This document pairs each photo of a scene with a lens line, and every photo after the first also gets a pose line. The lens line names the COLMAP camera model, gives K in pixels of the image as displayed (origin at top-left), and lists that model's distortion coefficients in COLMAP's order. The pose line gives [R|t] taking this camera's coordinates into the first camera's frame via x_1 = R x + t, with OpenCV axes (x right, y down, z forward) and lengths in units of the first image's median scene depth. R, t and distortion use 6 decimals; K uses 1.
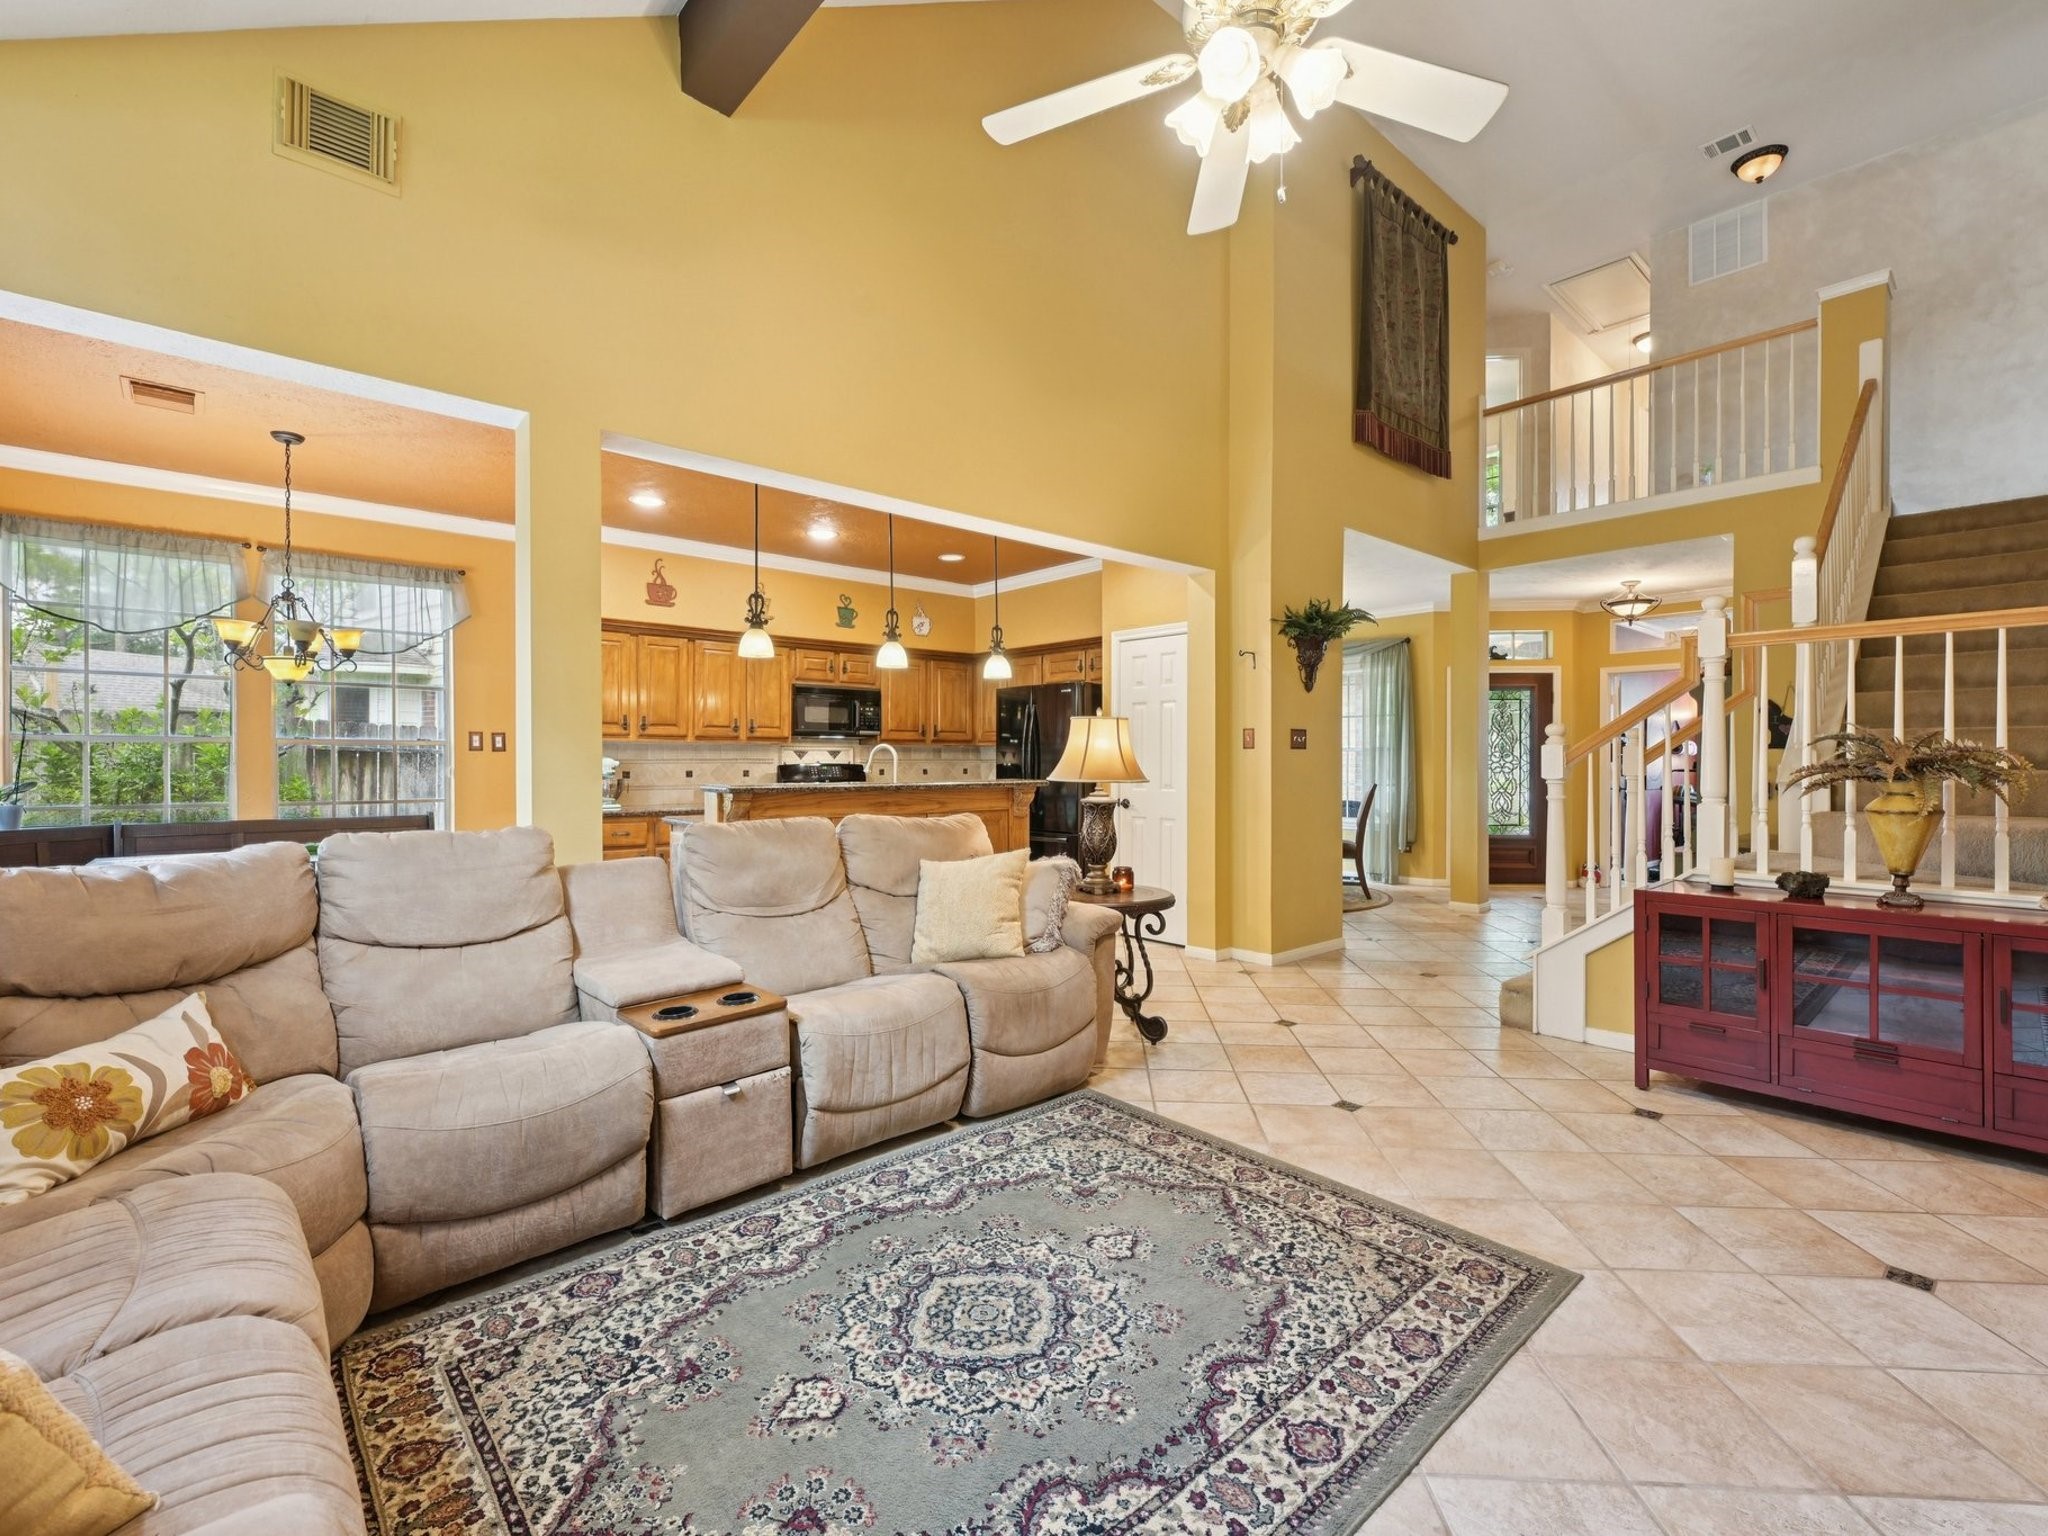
lens RADIAL K [[914.8, 0, 1024.0], [0, 914.8, 768.0], [0, 0, 1]] dist [-0.002599, 0.000433]
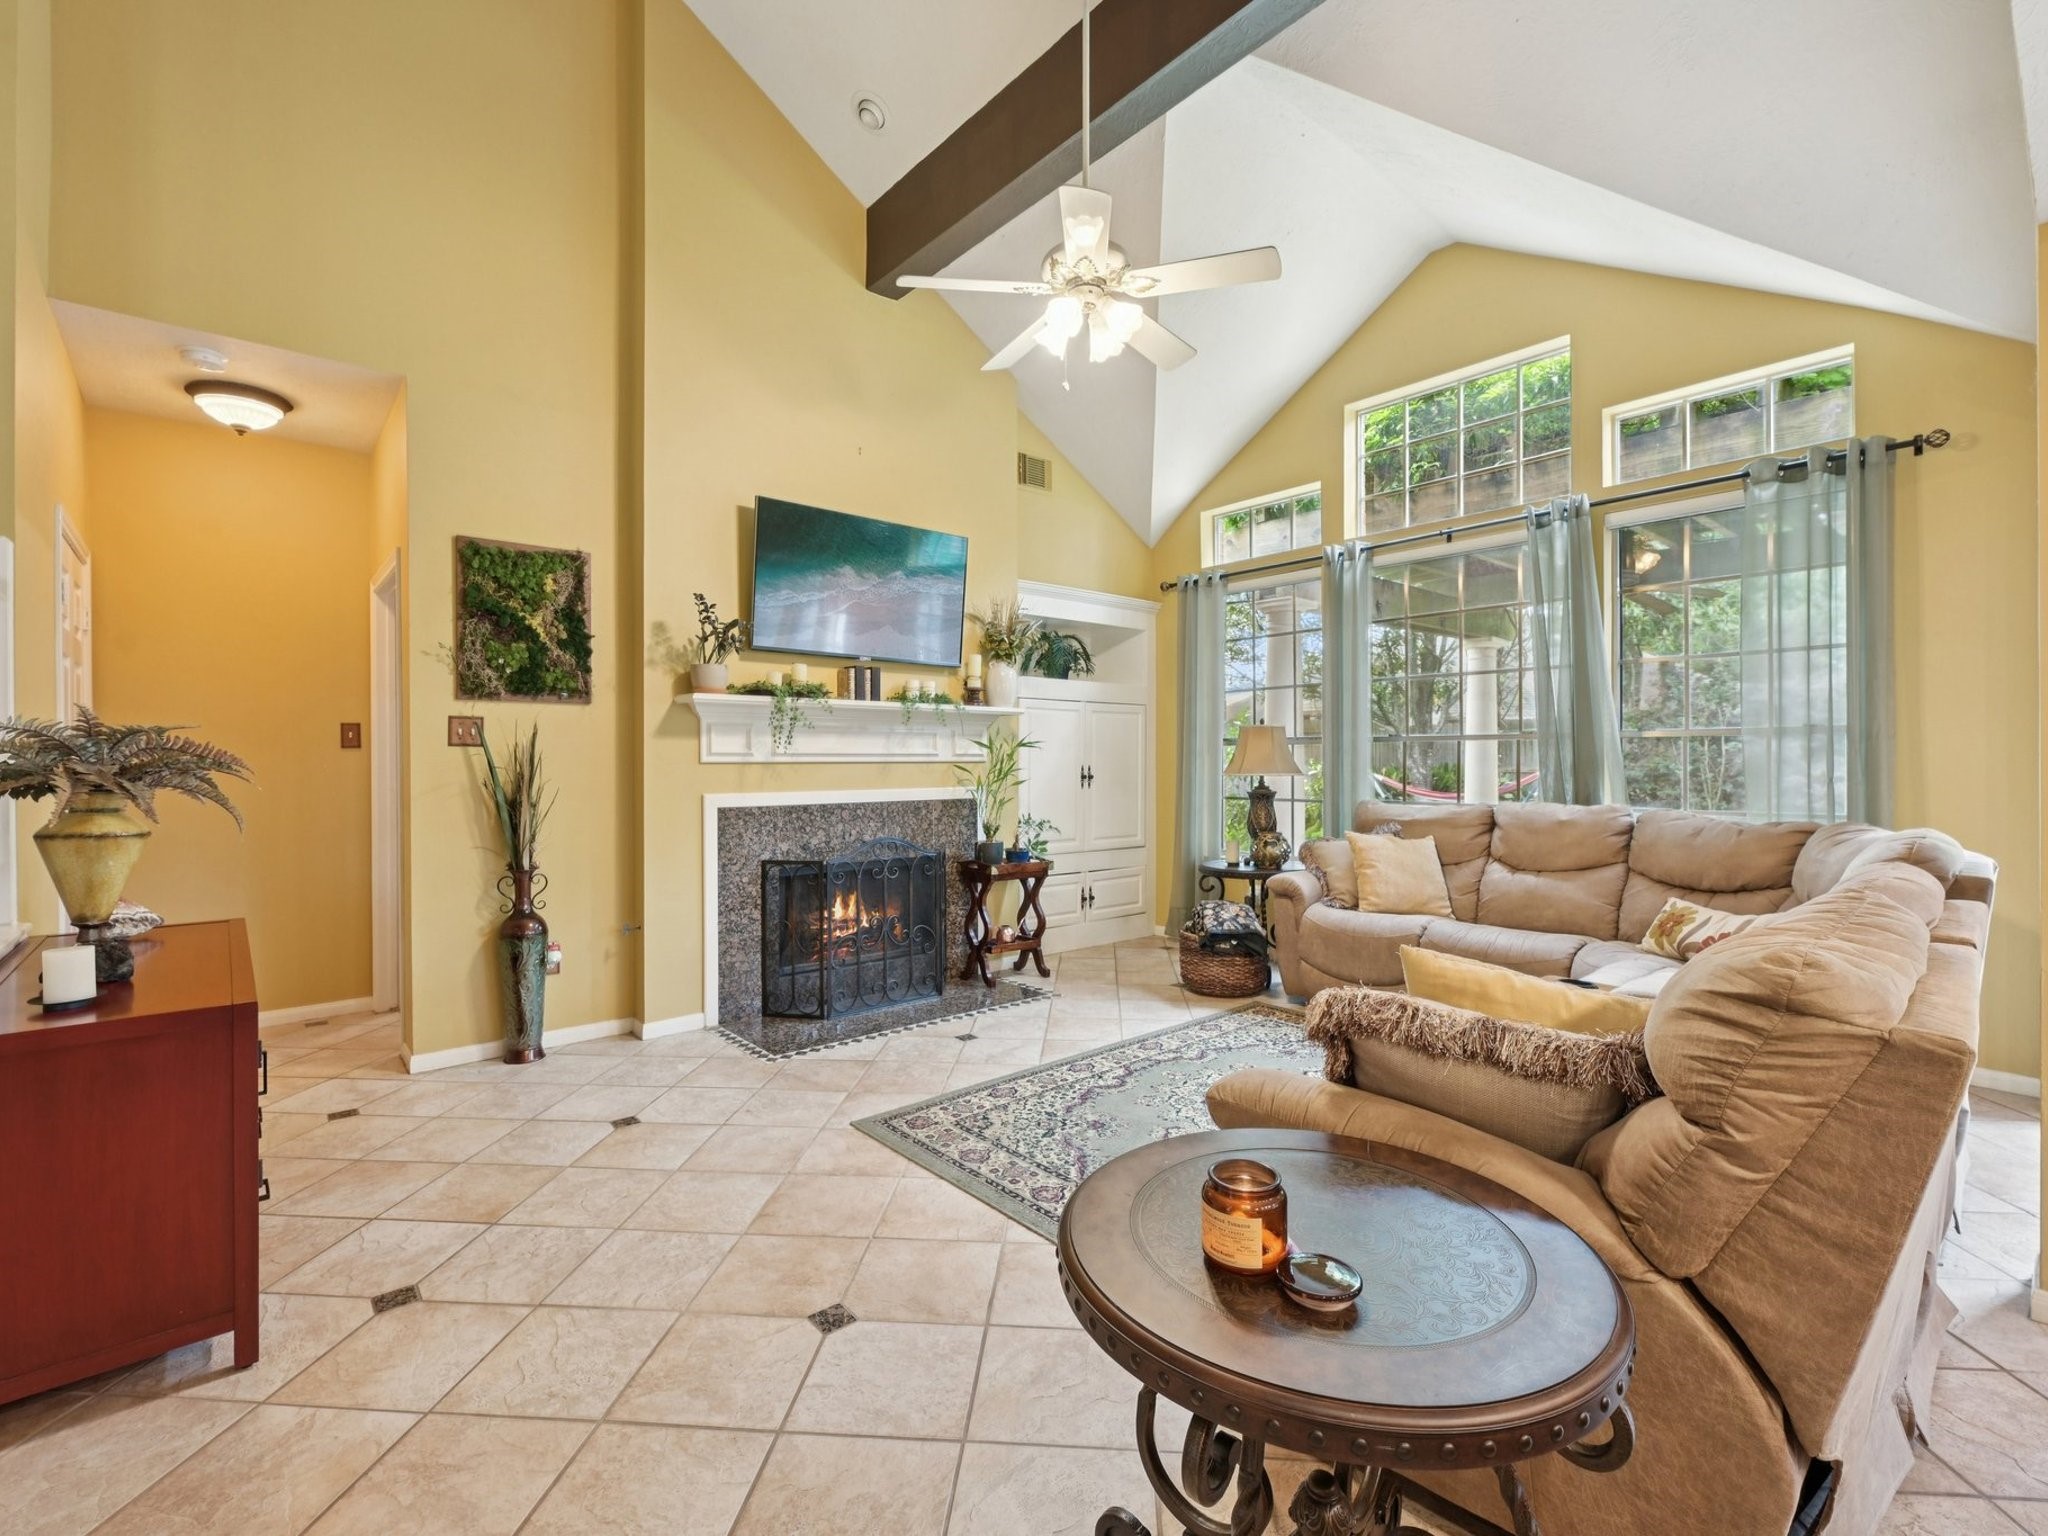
lens RADIAL K [[917.1, 0, 1022.0], [0, 917.1, 761.1], [0, 0, 1]] dist [0.000341, -0.000258]
pose [[-0.999915, 0.002242, 0.012872, 0.207816], [0.002364, 0.999952, 0.009489, -0.013931], [-0.012850, 0.009519, -0.999872, 1.554613]]
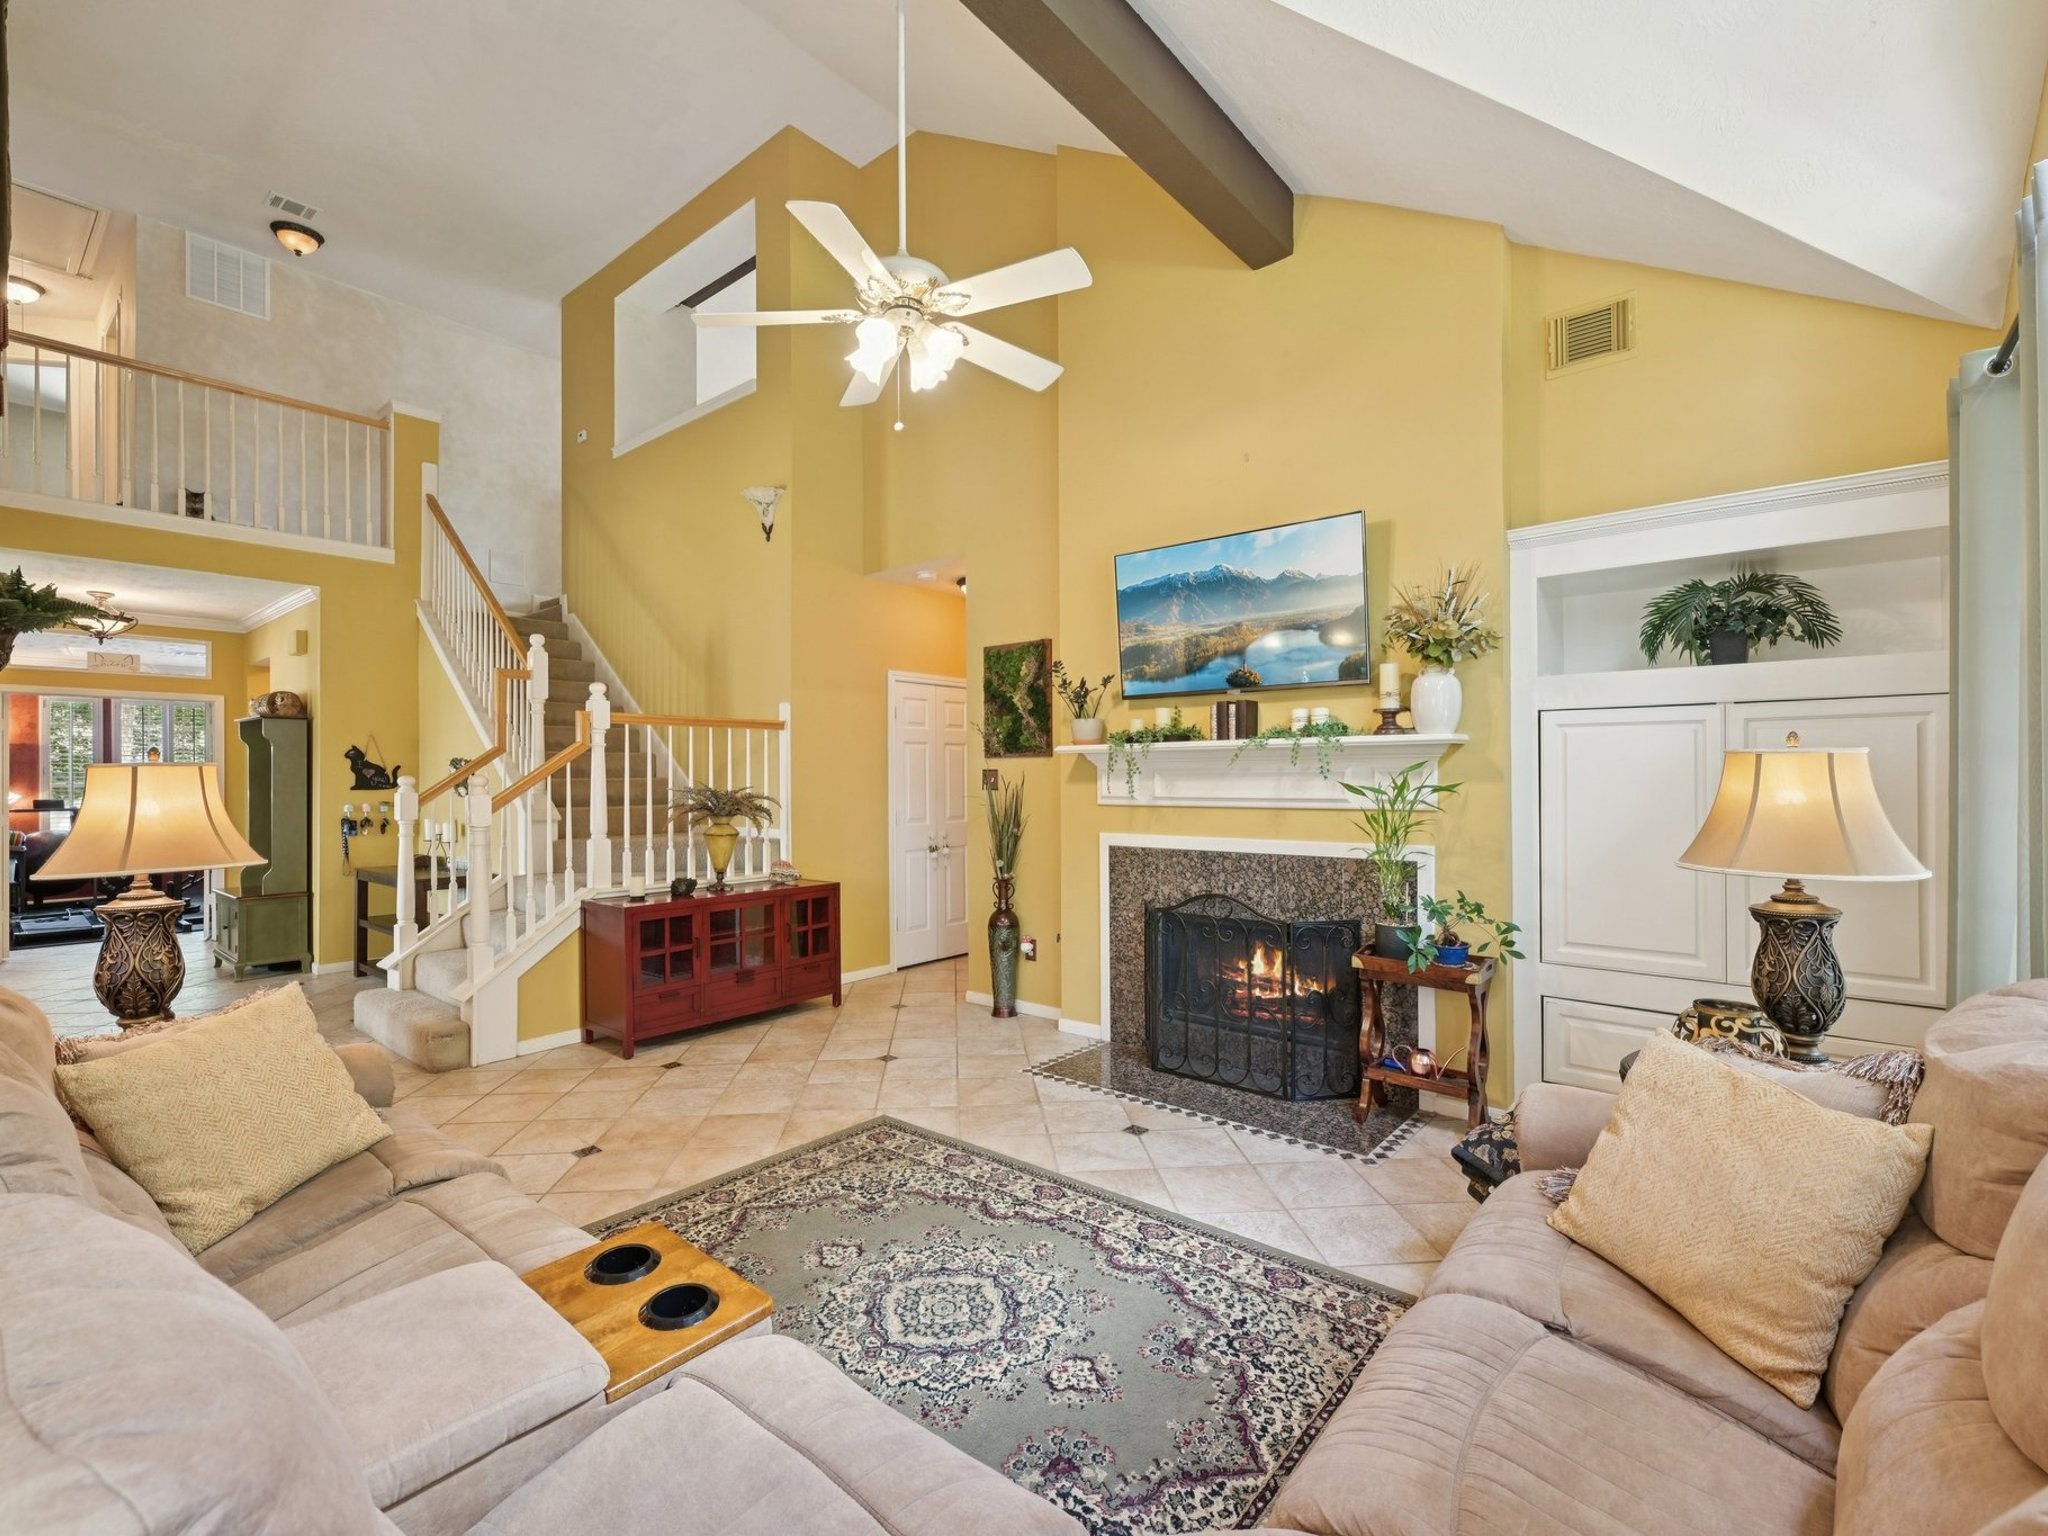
lens RADIAL K [[918.9, 0, 1030.3], [0, 918.9, 779.0], [0, 0, 1]] dist [0.000478, -0.000358]
pose [[-0.151307, -0.002161, 0.988485, -0.722587], [0.014553, 0.999884, 0.004413, -0.048340], [-0.988380, 0.015053, -0.151258, 0.628728]]
